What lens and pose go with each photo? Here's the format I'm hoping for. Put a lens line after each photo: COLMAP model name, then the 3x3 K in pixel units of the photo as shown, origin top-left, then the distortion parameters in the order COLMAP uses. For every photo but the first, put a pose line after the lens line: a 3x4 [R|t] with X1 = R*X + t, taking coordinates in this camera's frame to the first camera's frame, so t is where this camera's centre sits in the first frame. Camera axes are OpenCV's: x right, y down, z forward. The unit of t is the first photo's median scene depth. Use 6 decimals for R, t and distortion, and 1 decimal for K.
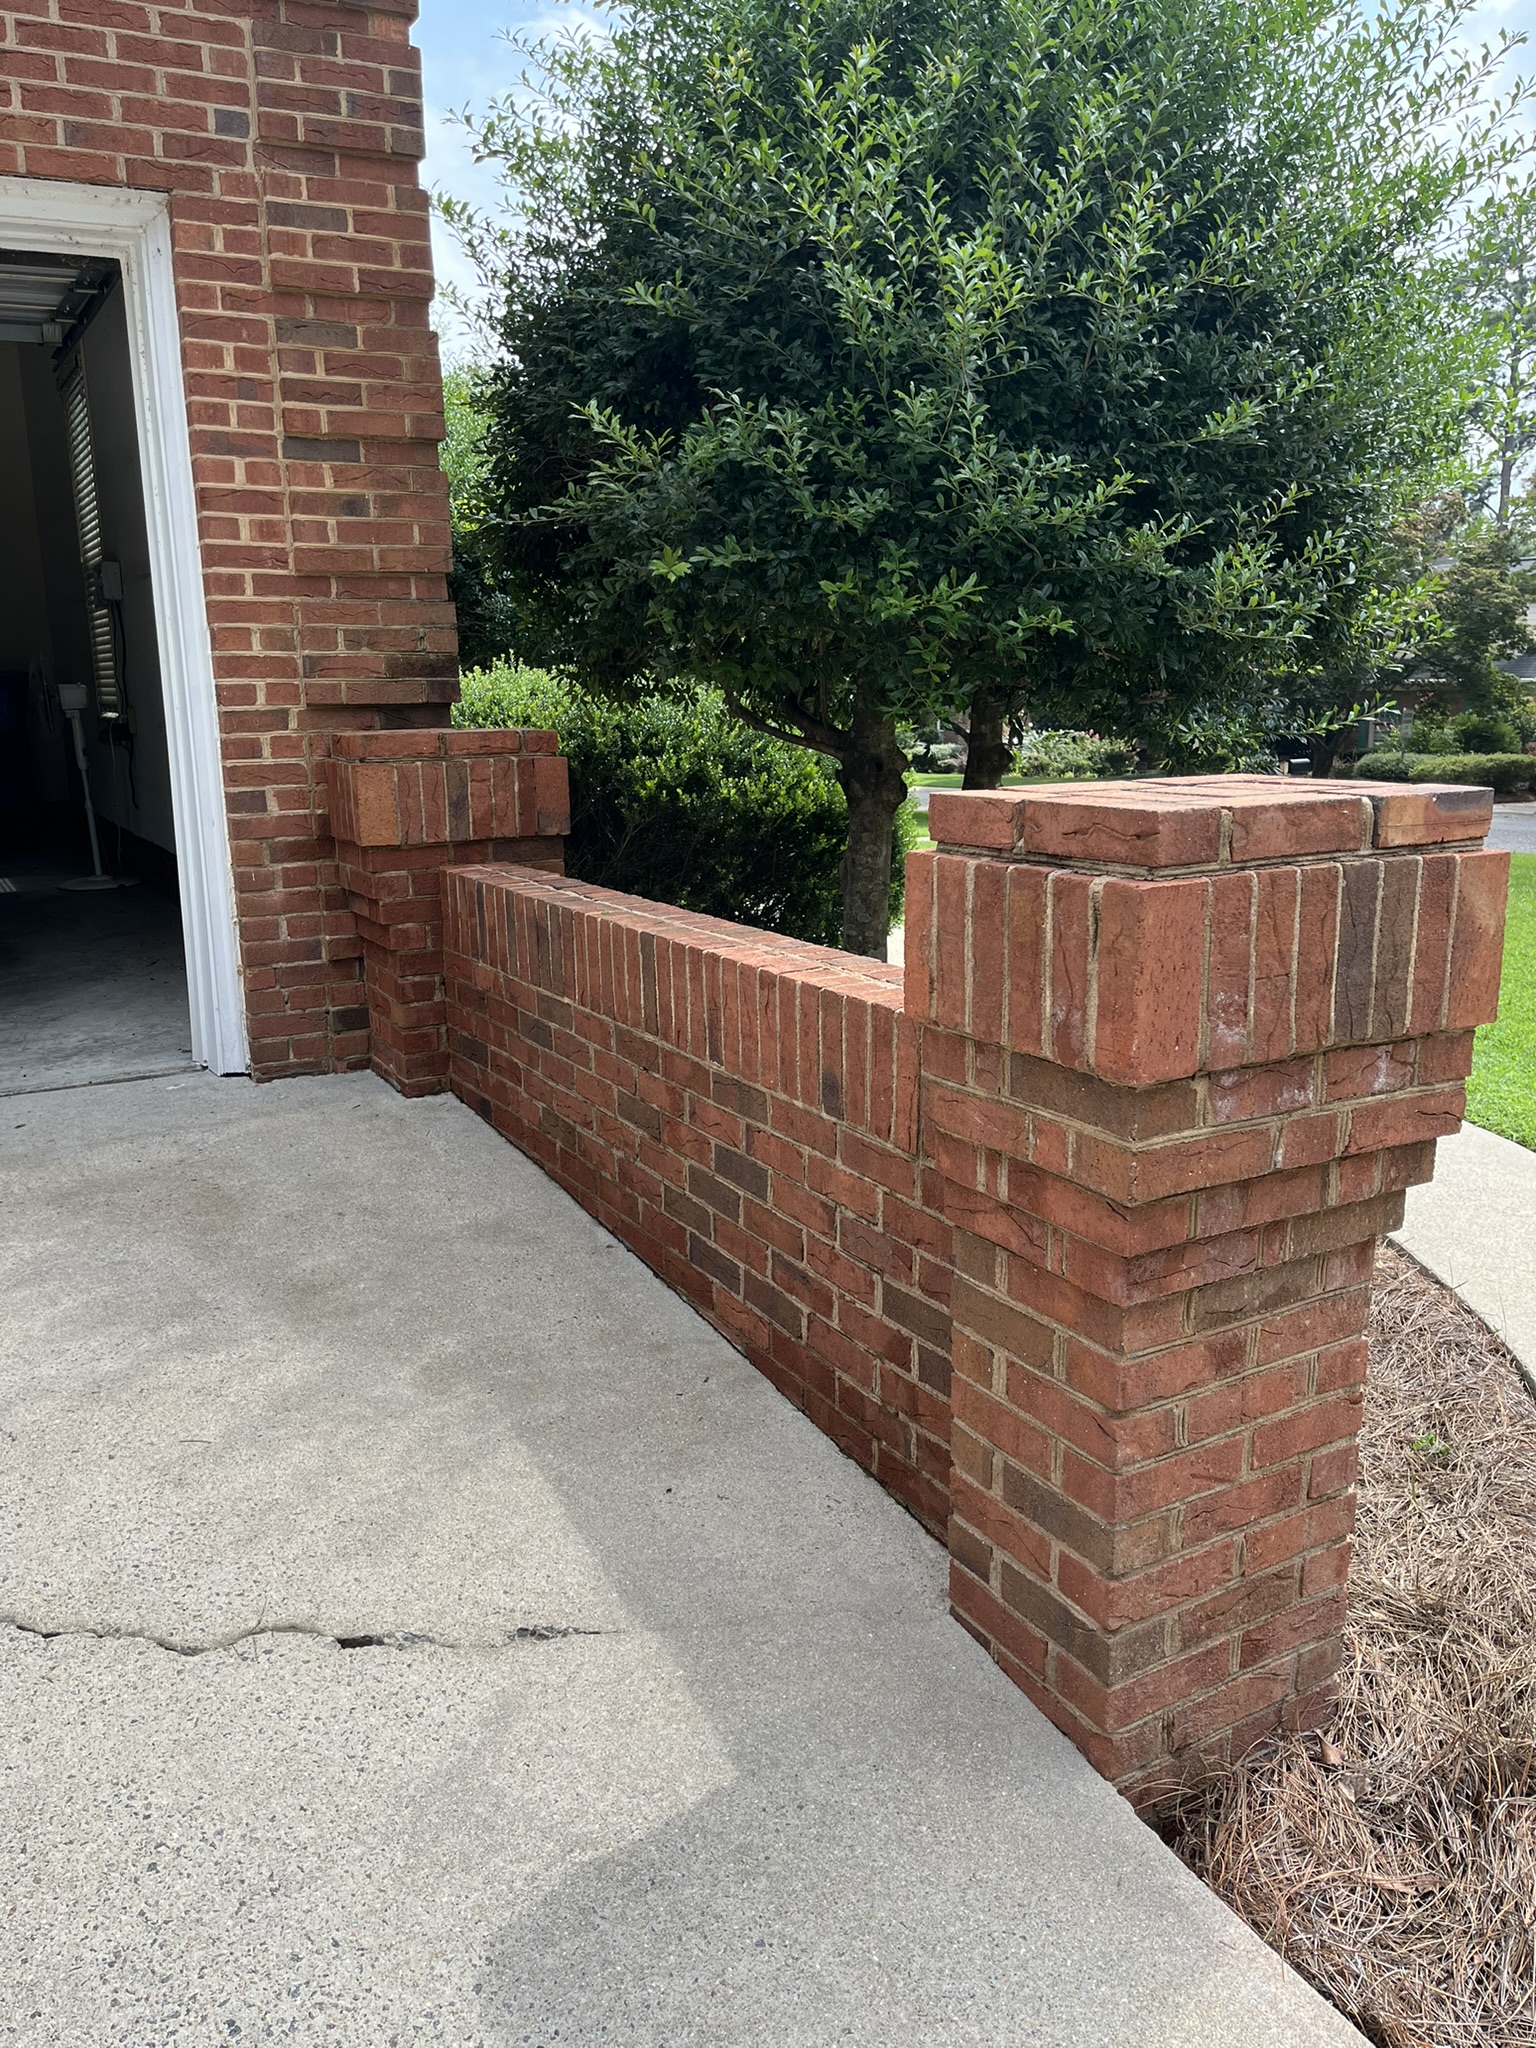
lens RADIAL K [[1548.2, 0, 767.9], [0, 1548.2, 1024.5], [0, 0, 1]] dist [0.040631, -0.037385]
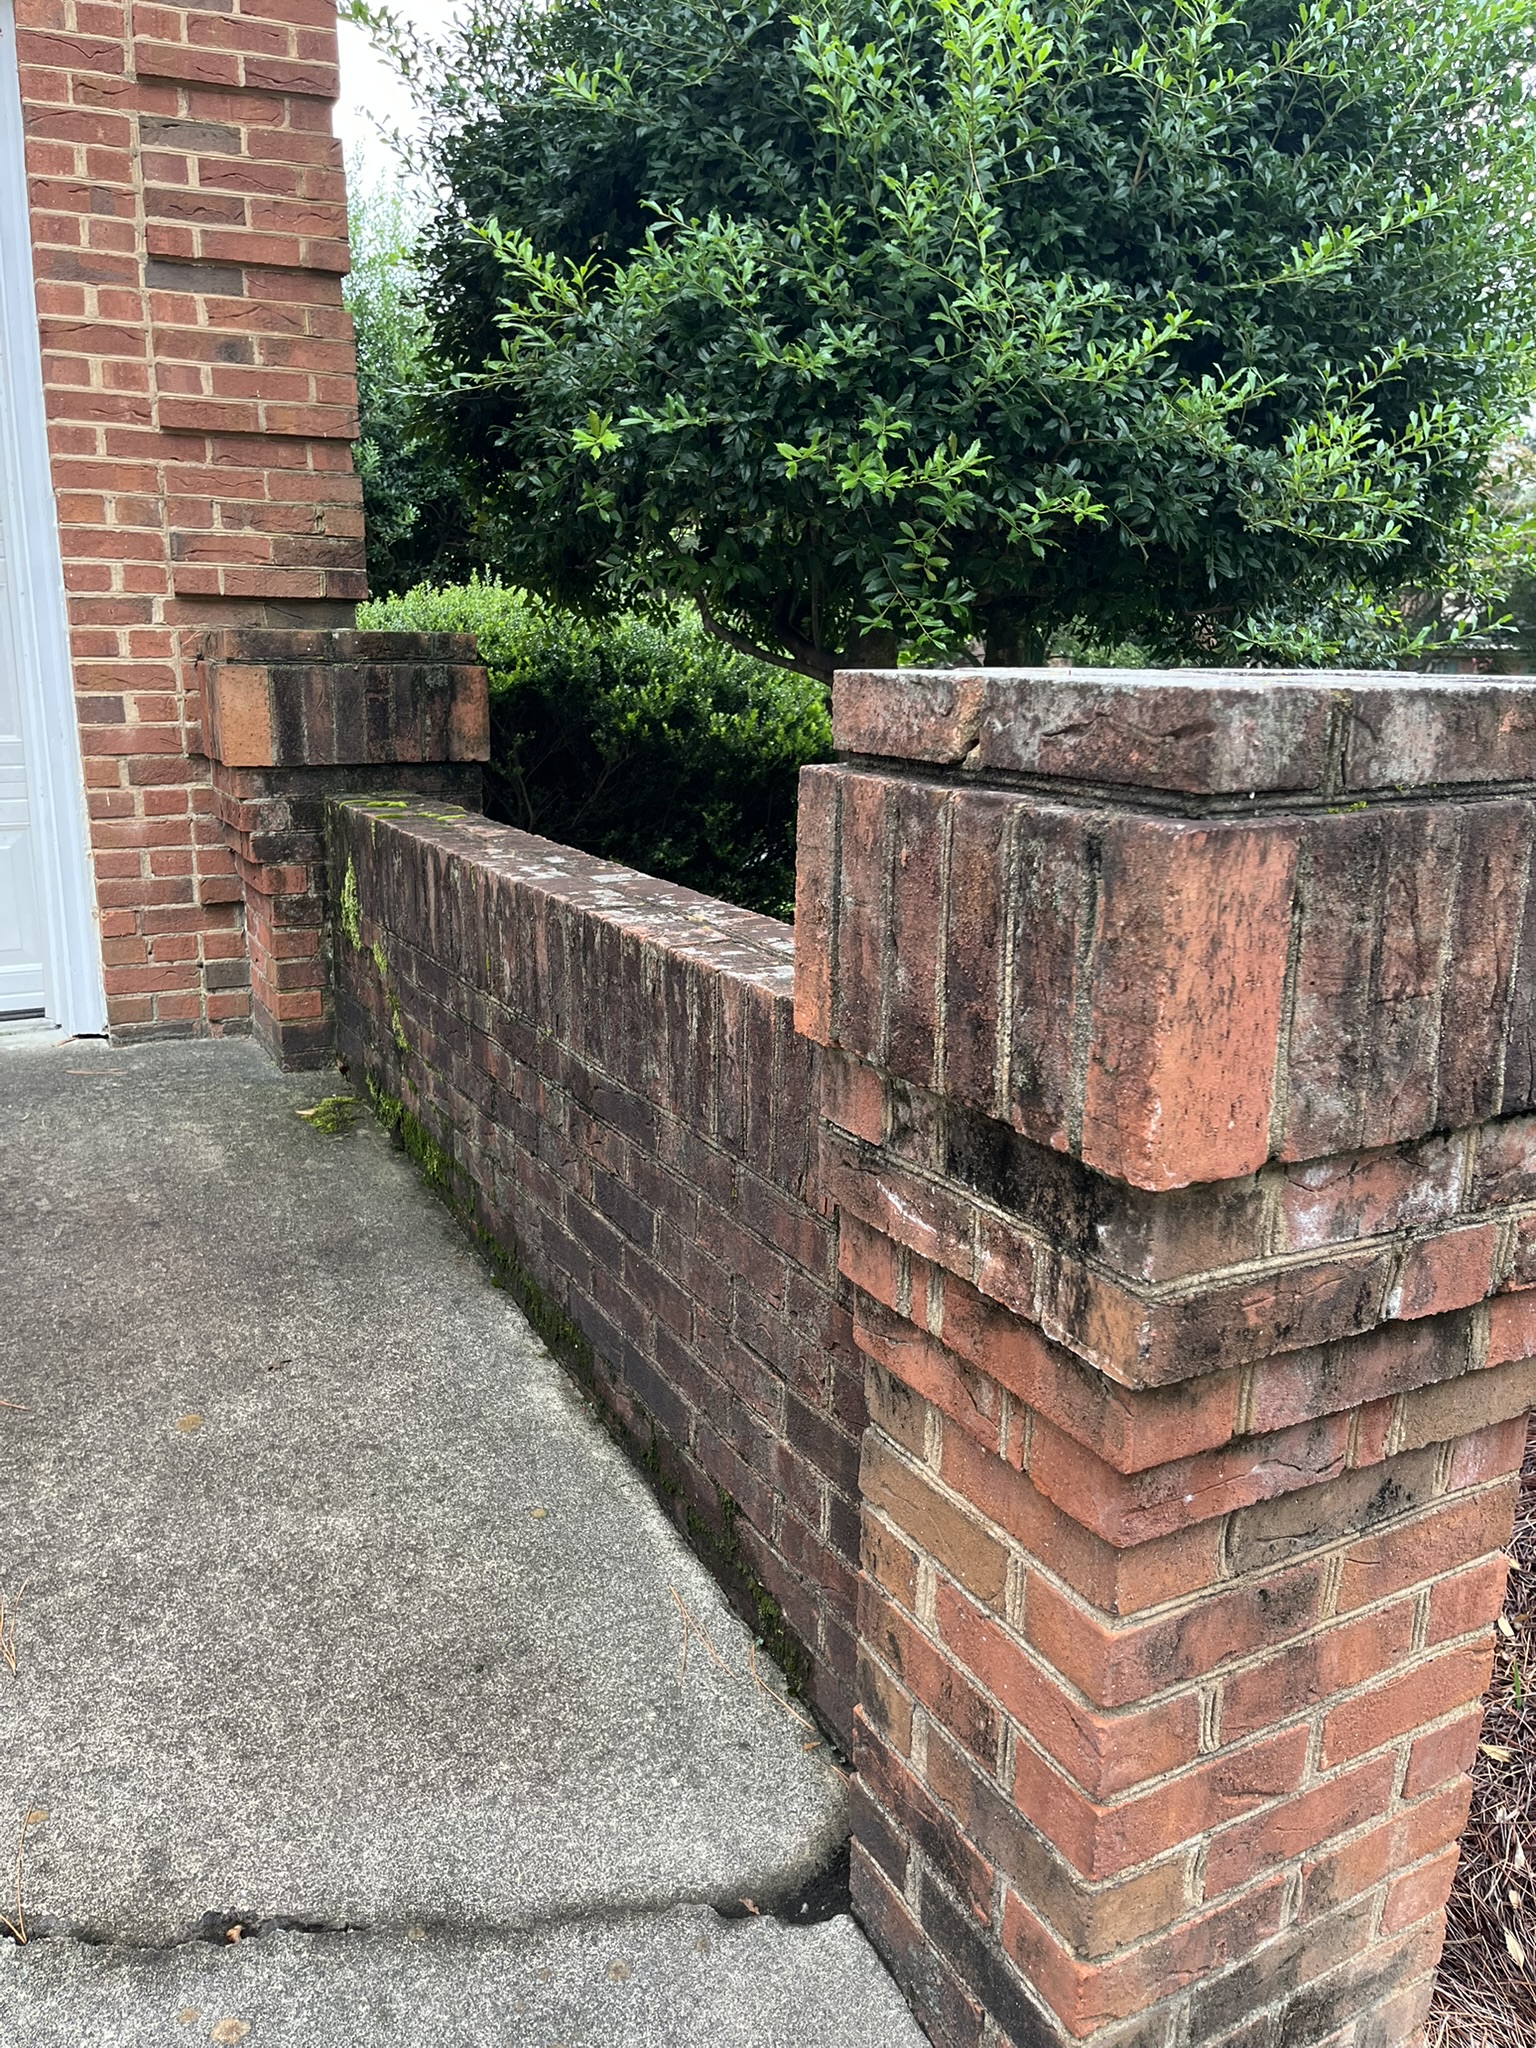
lens RADIAL K [[1548.2, 0, 765.5], [0, 1548.2, 980.1], [0, 0, 1]] dist [0.040631, -0.037385]
pose [[0.999007, 0.037667, -0.023793, 0.050079], [-0.037656, 0.999290, 0.000916, -0.014548], [0.023811, -0.000019, 0.999716, 0.202081]]
